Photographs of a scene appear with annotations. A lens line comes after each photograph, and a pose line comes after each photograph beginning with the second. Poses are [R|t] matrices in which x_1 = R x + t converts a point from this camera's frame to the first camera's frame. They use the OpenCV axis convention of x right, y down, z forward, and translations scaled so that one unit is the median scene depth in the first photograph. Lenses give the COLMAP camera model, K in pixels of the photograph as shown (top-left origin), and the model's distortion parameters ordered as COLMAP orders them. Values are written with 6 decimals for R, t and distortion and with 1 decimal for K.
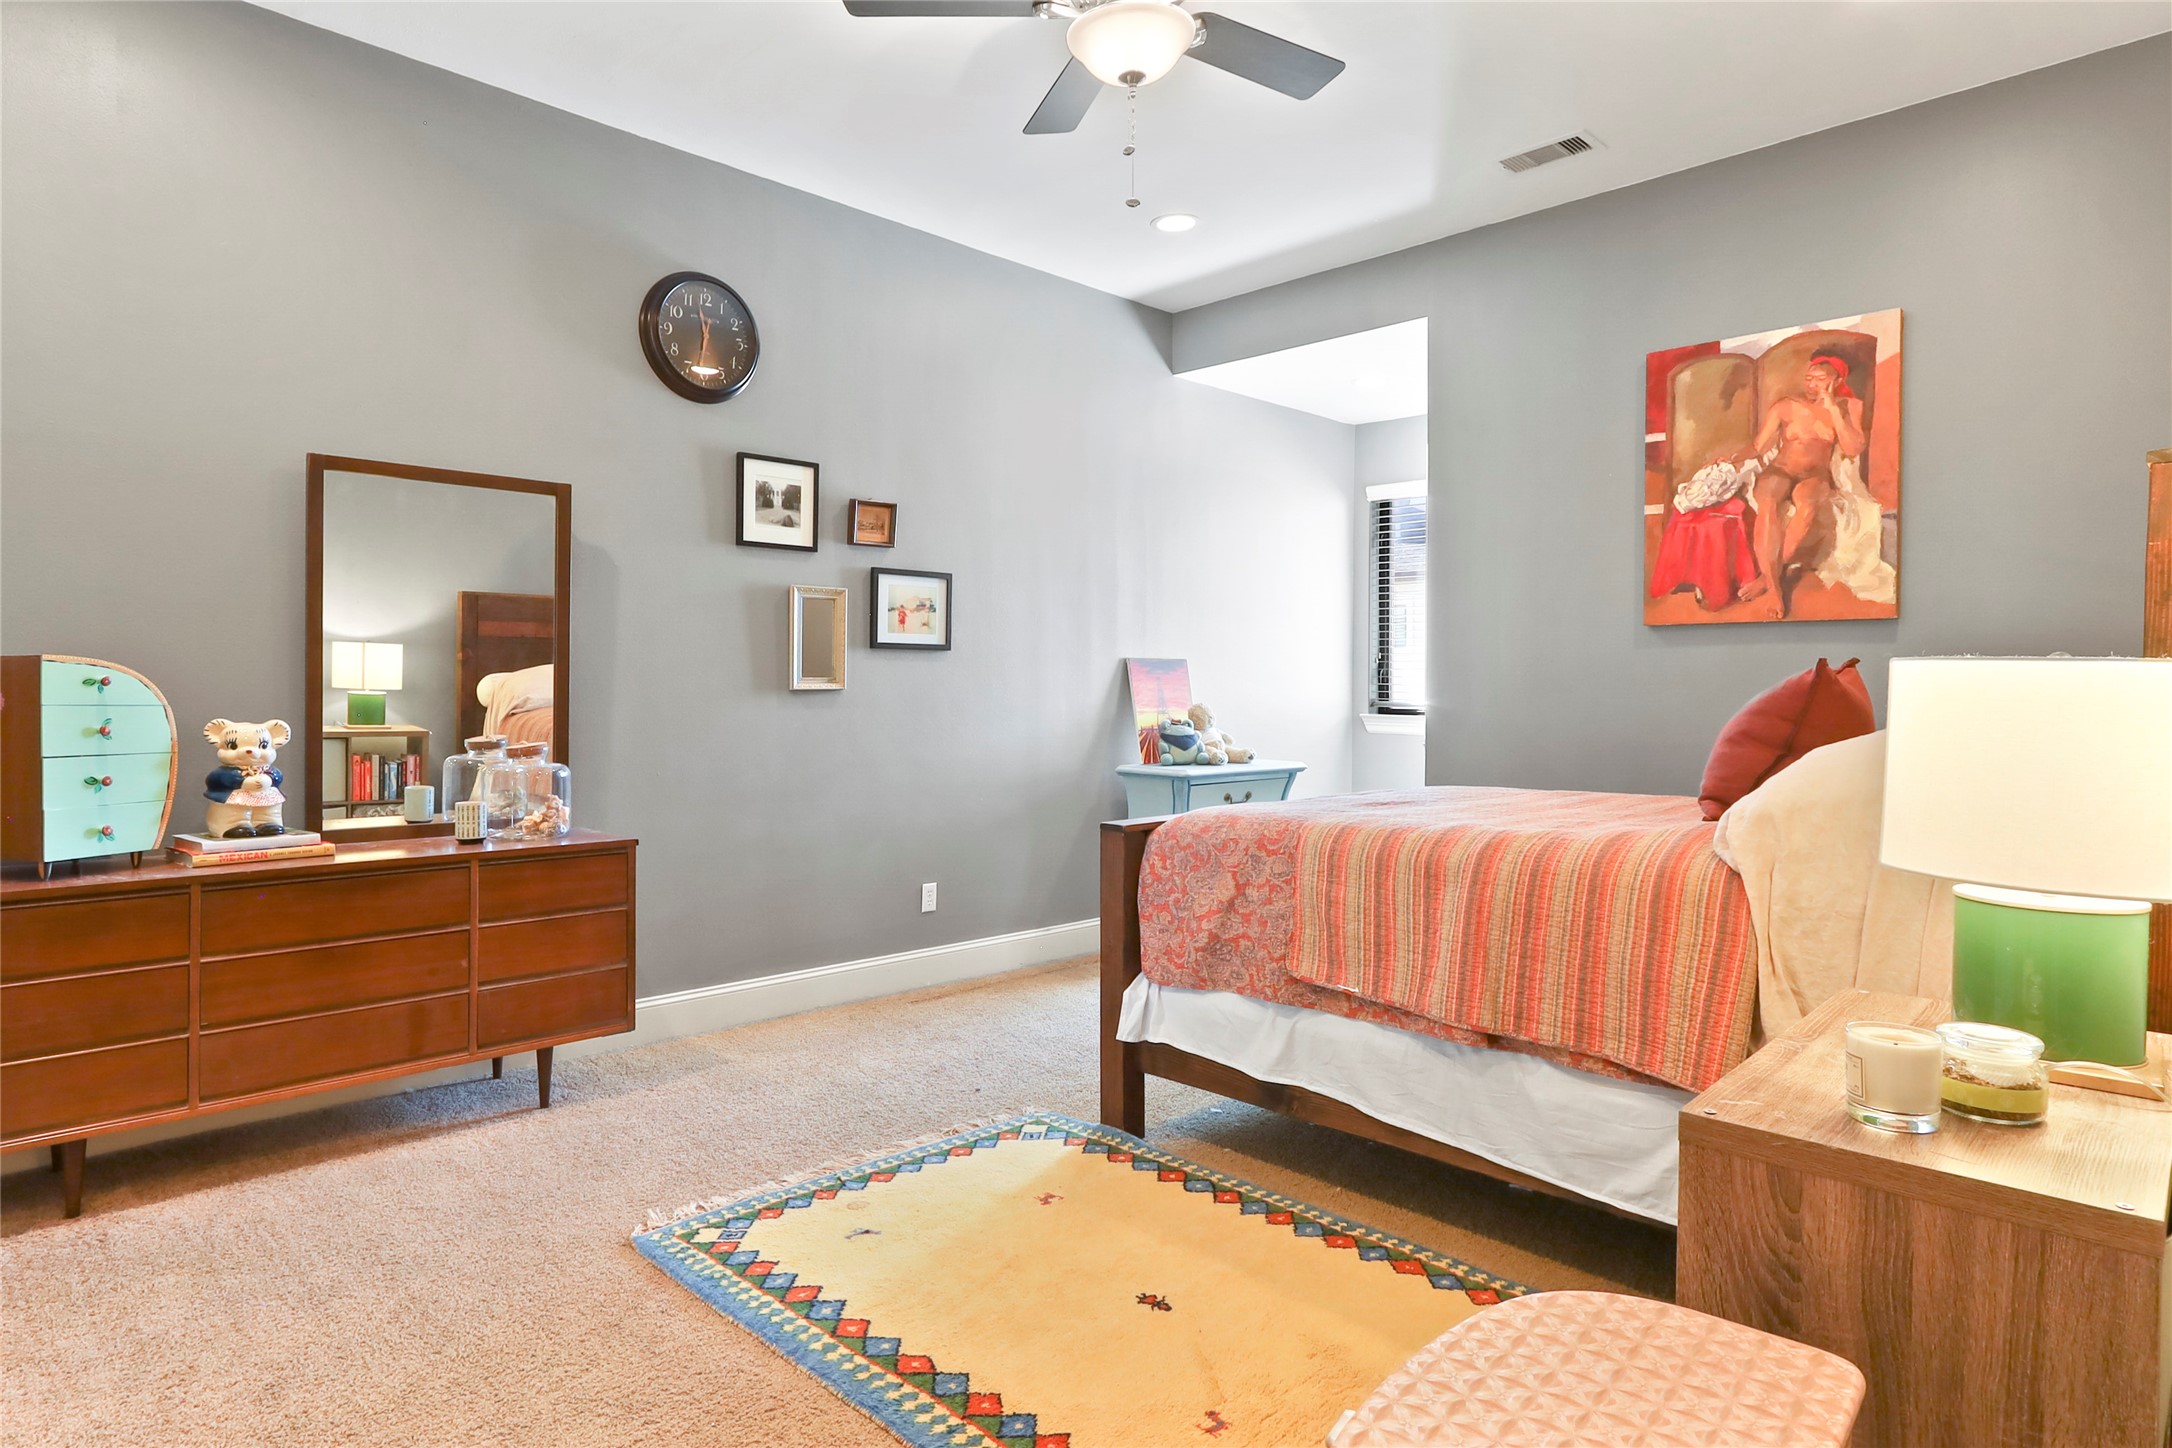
lens RADIAL K [[1232.0, 0, 1058.4], [0, 1232.0, 694.7], [0, 0, 1]] dist [-0.000053, 0.000848]
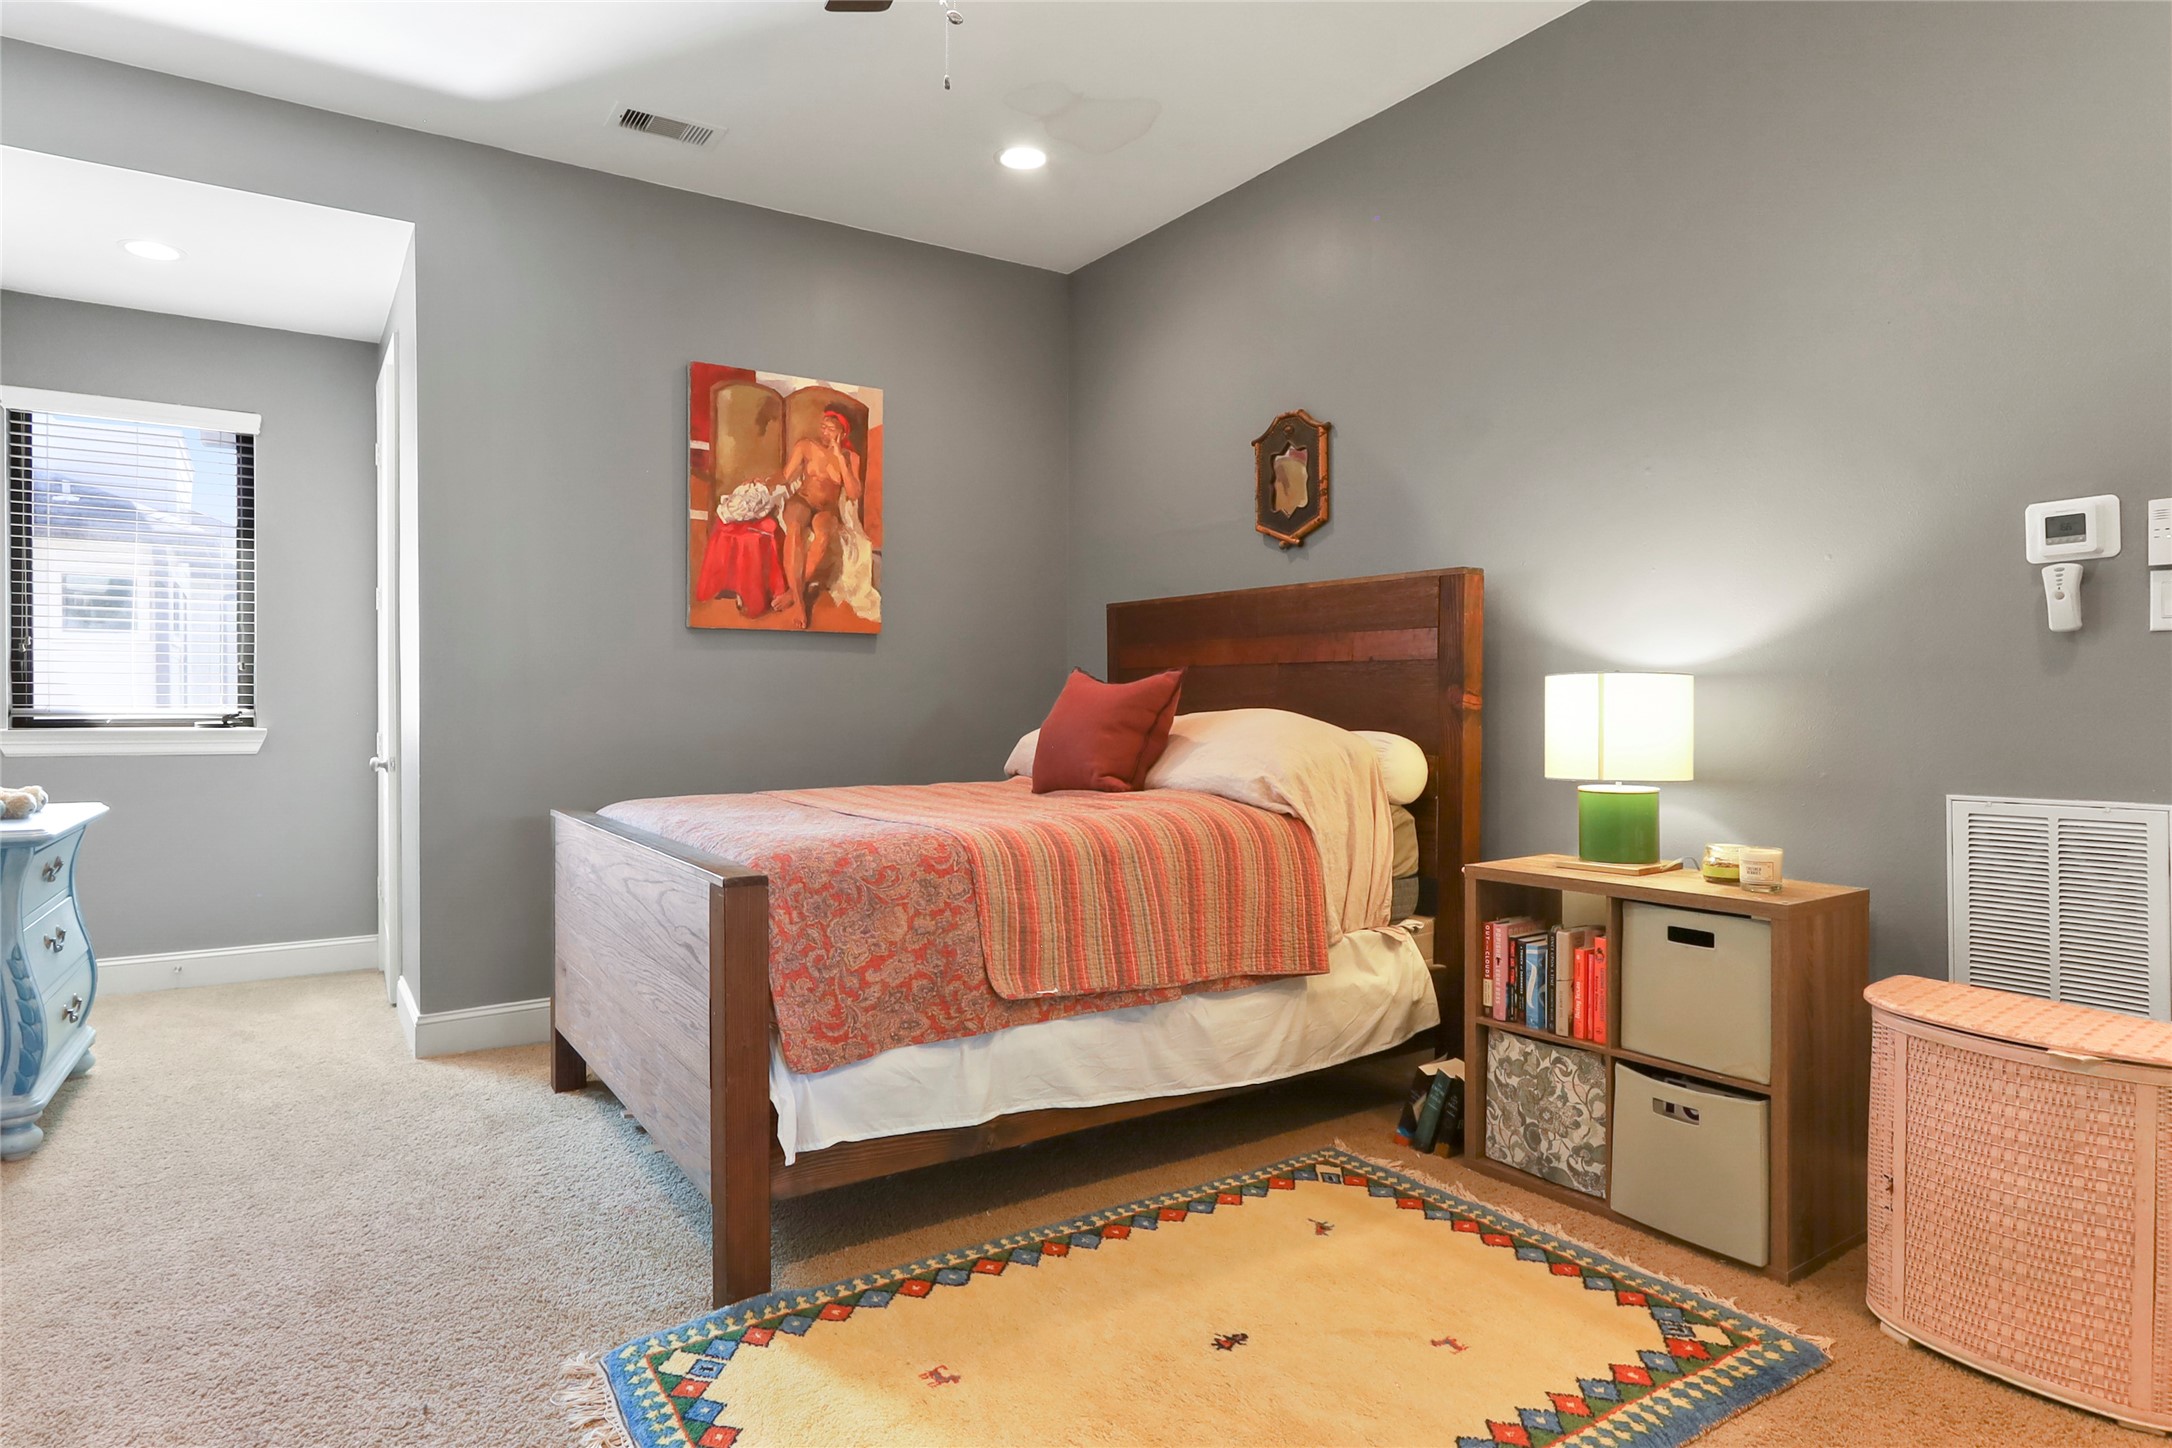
lens RADIAL K [[1232.0, 0, 1058.4], [0, 1232.0, 694.7], [0, 0, 1]] dist [-0.000053, 0.000848]
pose [[0.196504, -0.003000, 0.980498, -0.500148], [0.005089, 0.999985, 0.002039, -0.001227], [-0.980490, 0.004589, 0.196516, 0.544100]]
